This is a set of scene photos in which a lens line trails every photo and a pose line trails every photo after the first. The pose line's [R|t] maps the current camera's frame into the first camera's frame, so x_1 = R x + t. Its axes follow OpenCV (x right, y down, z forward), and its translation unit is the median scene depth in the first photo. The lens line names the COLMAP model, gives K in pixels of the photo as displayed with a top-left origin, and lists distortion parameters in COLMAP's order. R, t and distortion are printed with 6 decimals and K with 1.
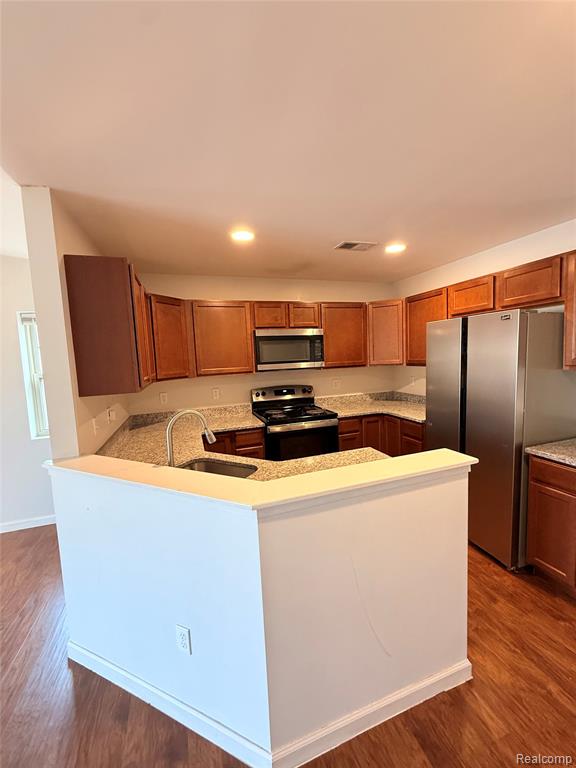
lens RADIAL K [[306.4, 0, 291.0], [0, 306.4, 379.8], [0, 0, 1]] dist [0.001266, 0.000513]
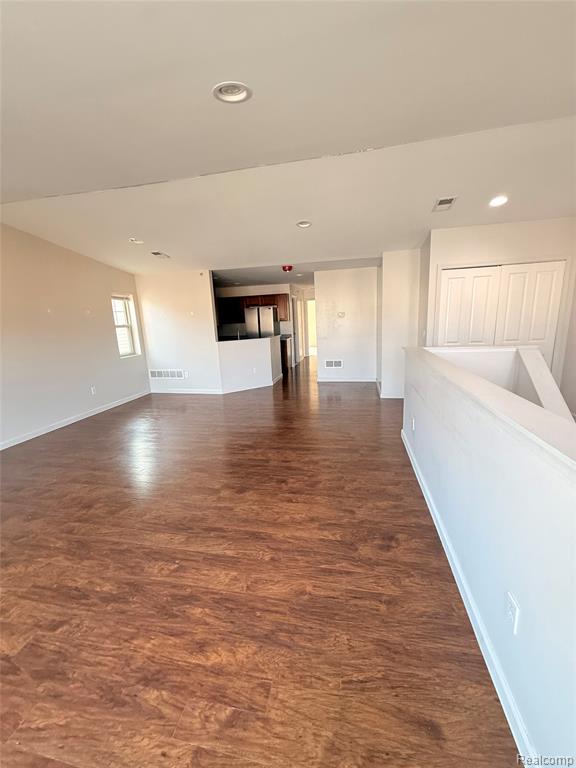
lens RADIAL K [[306.4, 0, 287.5], [0, 306.4, 382.7], [0, 0, 1]] dist [0.001266, 0.000513]
pose [[0.513486, -0.155795, 0.843836, -1.870606], [0.095681, 0.987643, 0.124122, 0.198039], [-0.852747, 0.017004, 0.522048, -0.875906]]
